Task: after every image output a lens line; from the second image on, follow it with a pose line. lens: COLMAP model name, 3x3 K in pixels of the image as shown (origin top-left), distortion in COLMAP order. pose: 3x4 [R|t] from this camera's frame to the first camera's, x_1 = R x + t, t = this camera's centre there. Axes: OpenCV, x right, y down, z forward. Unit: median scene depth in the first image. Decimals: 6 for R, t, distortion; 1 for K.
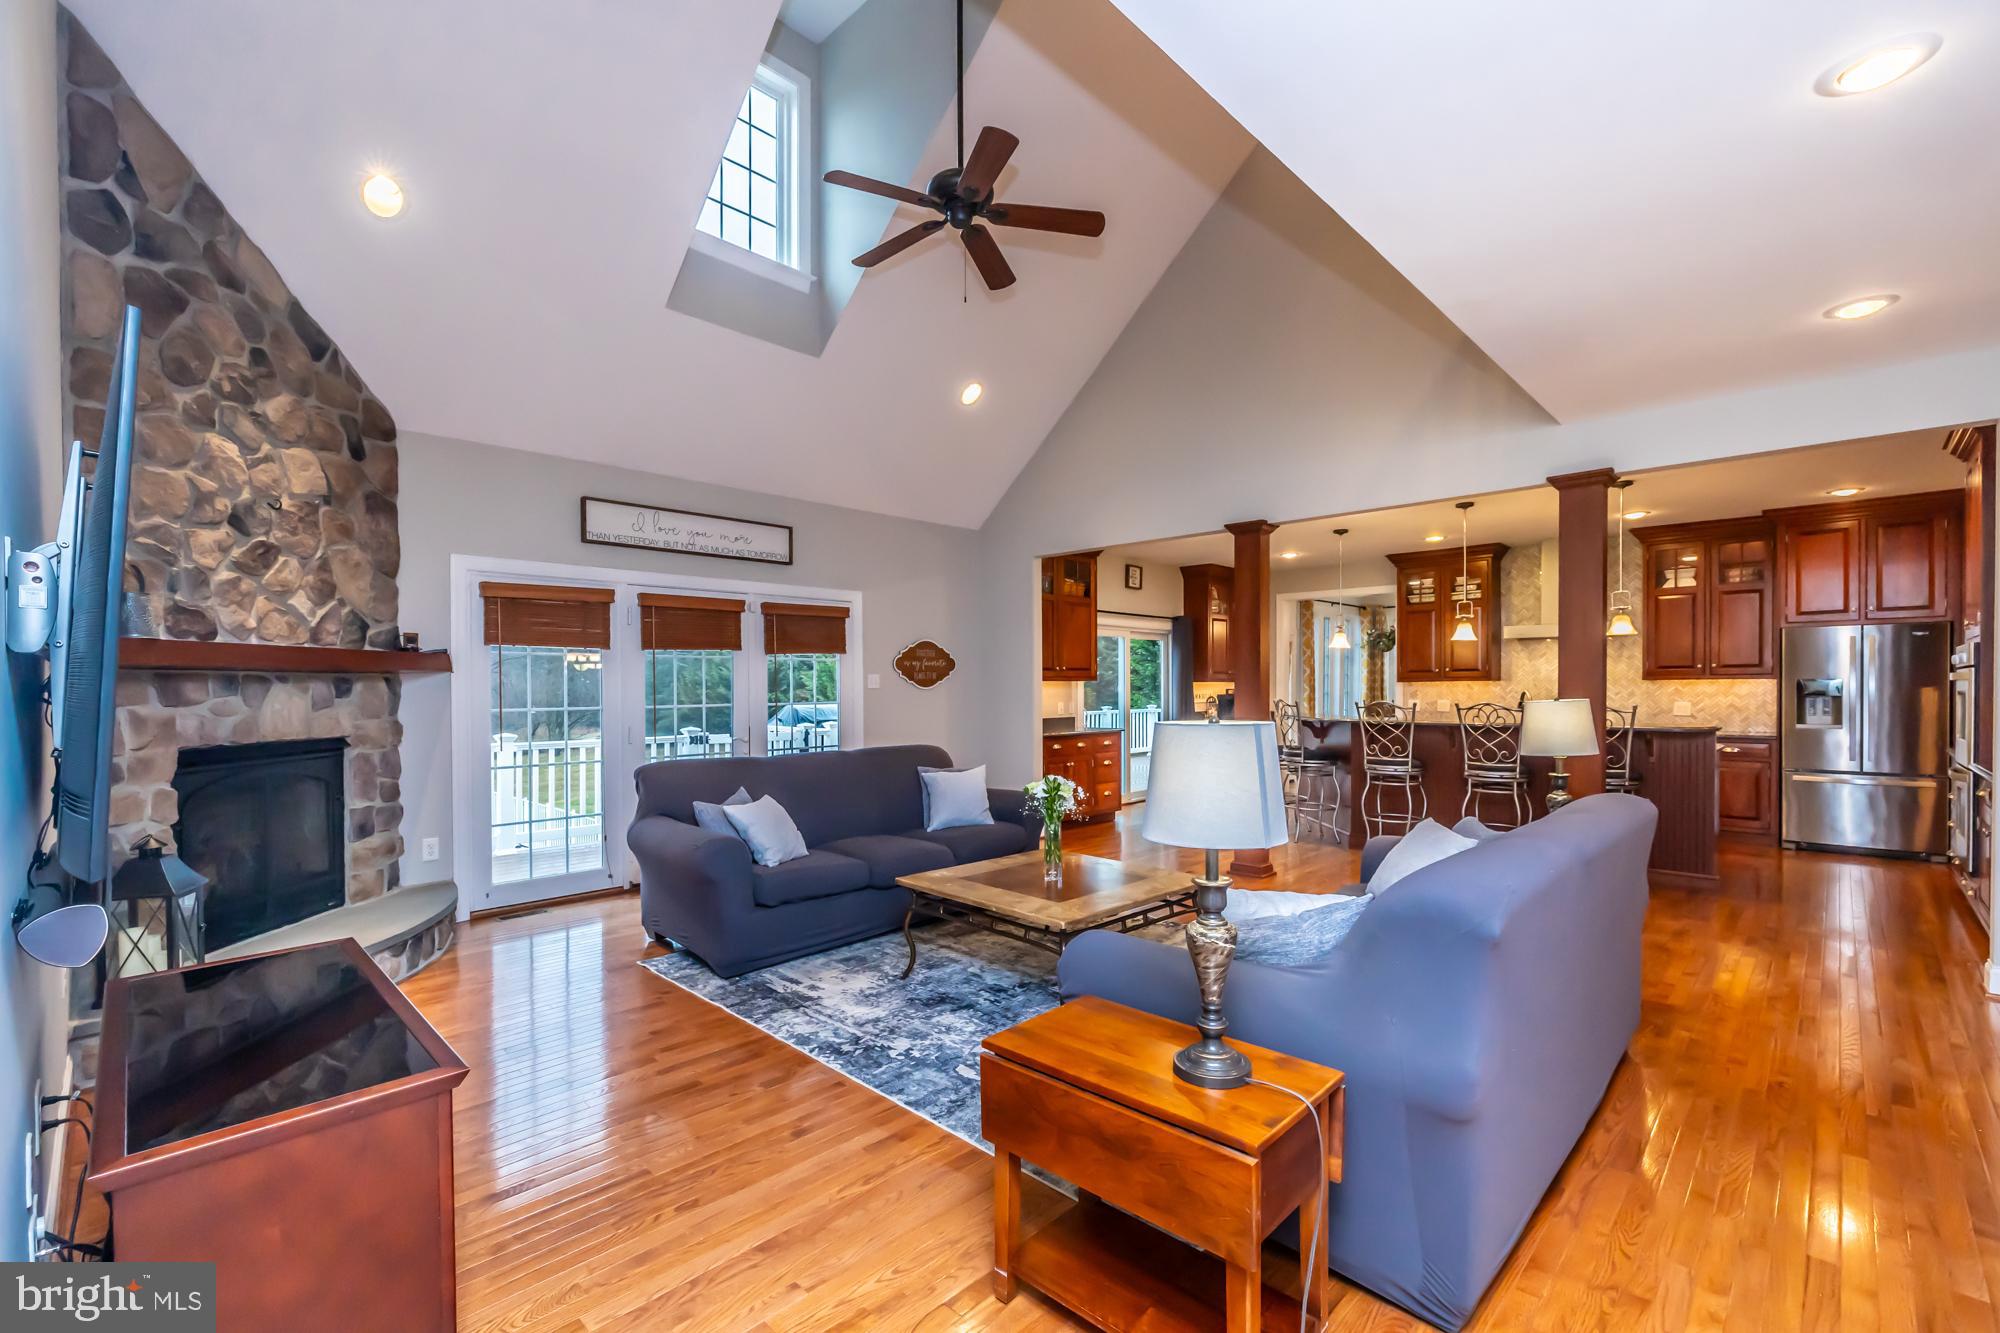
lens RADIAL K [[859.6, 0, 994.0], [0, 859.6, 696.3], [0, 0, 1]] dist [0.002348, 0.000430]
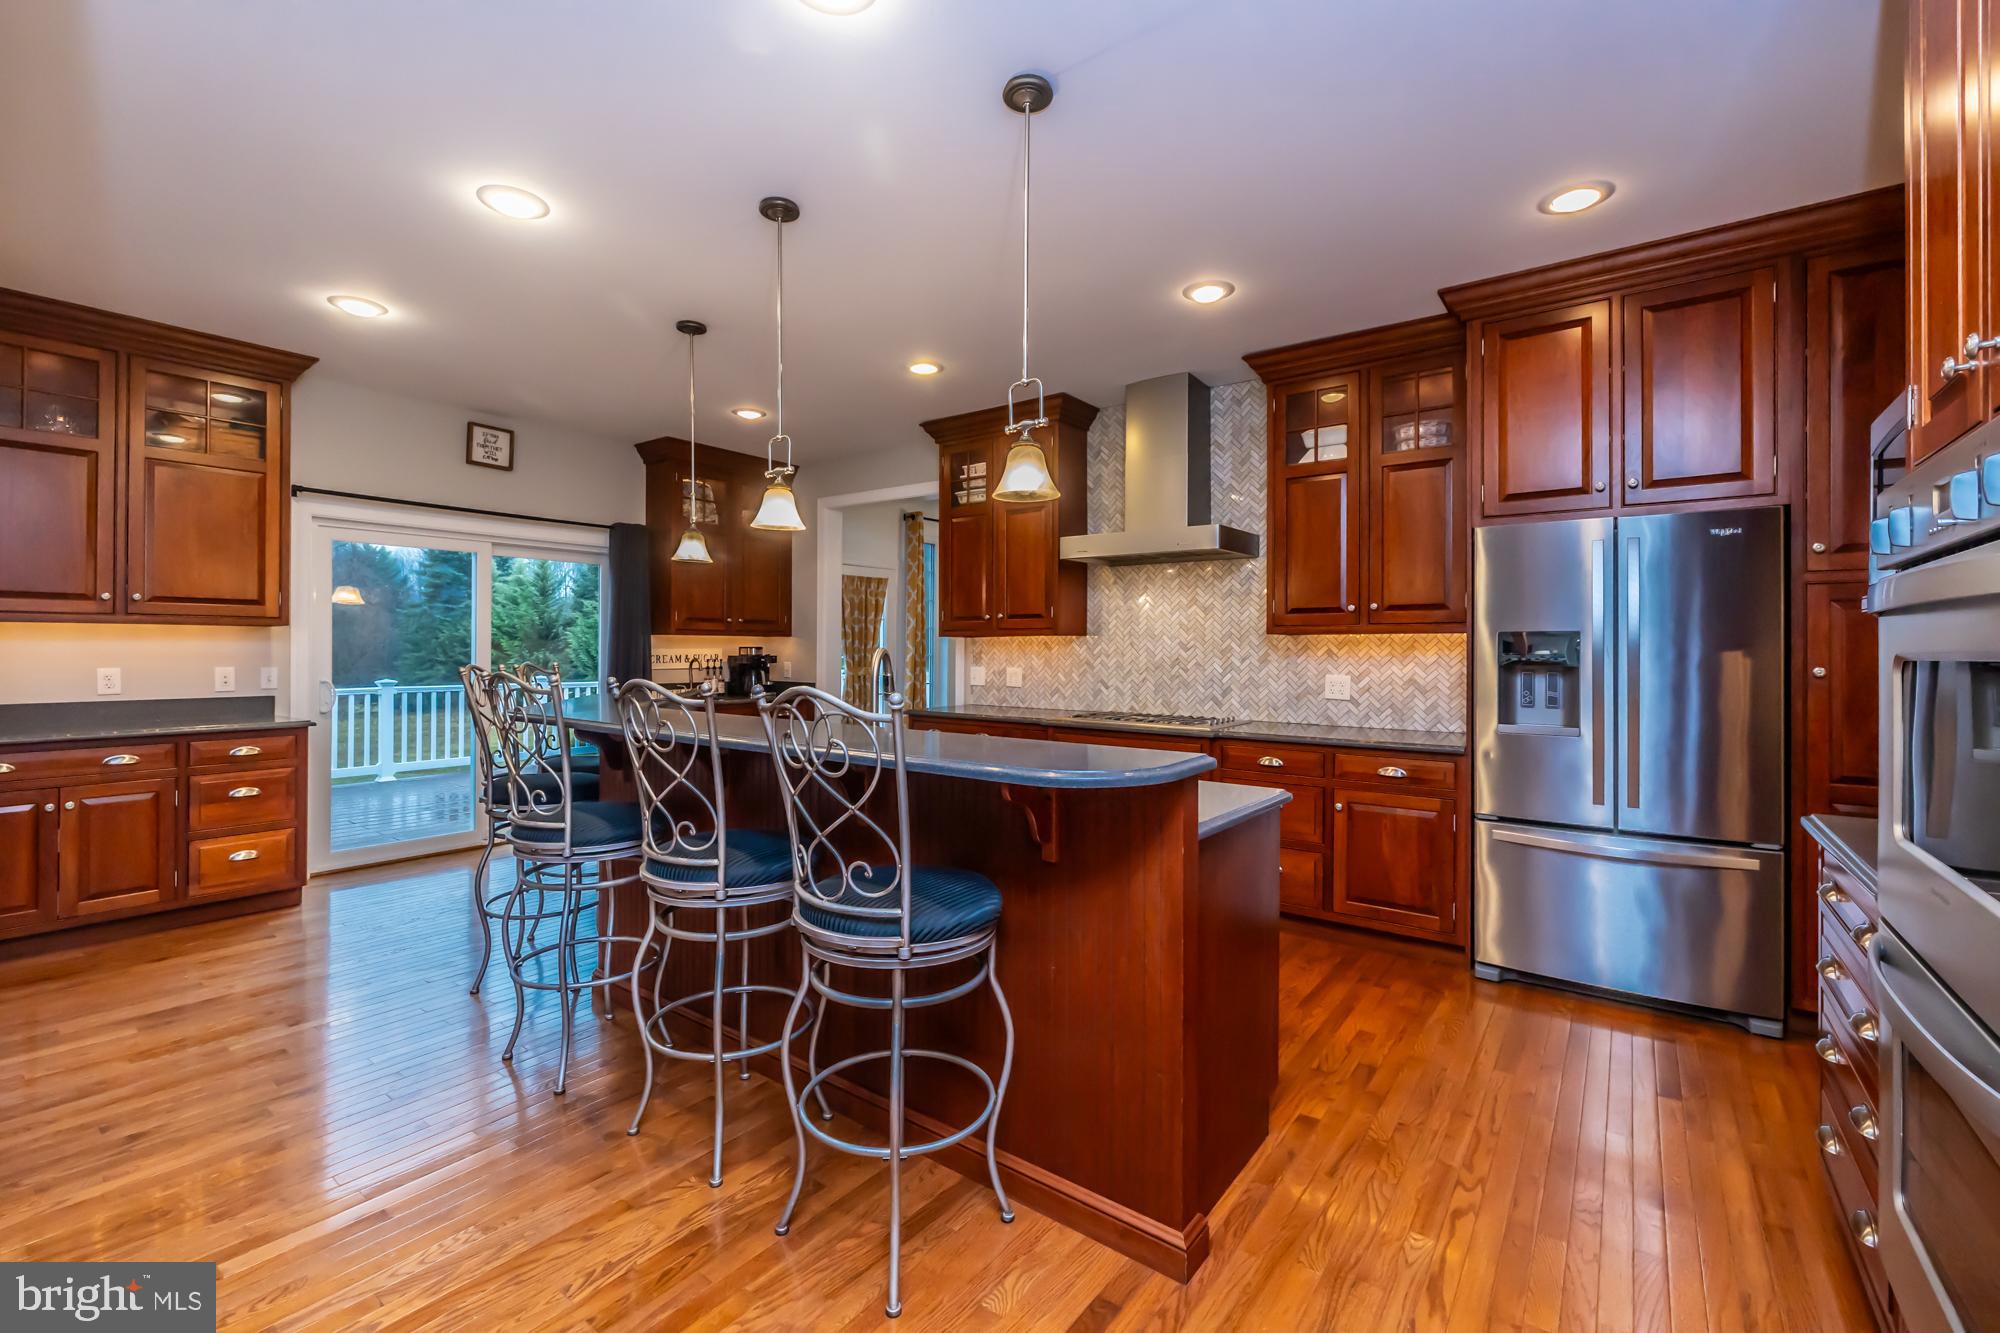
lens RADIAL K [[845.6, 0, 1000.6], [0, 845.6, 645.2], [0, 0, 1]] dist [-0.000387, -0.000061]
pose [[0.989215, 0.008660, 0.146214, 0.541190], [-0.006663, 0.999878, -0.014143, -0.003852], [-0.146318, 0.013016, 0.989152, 0.528656]]
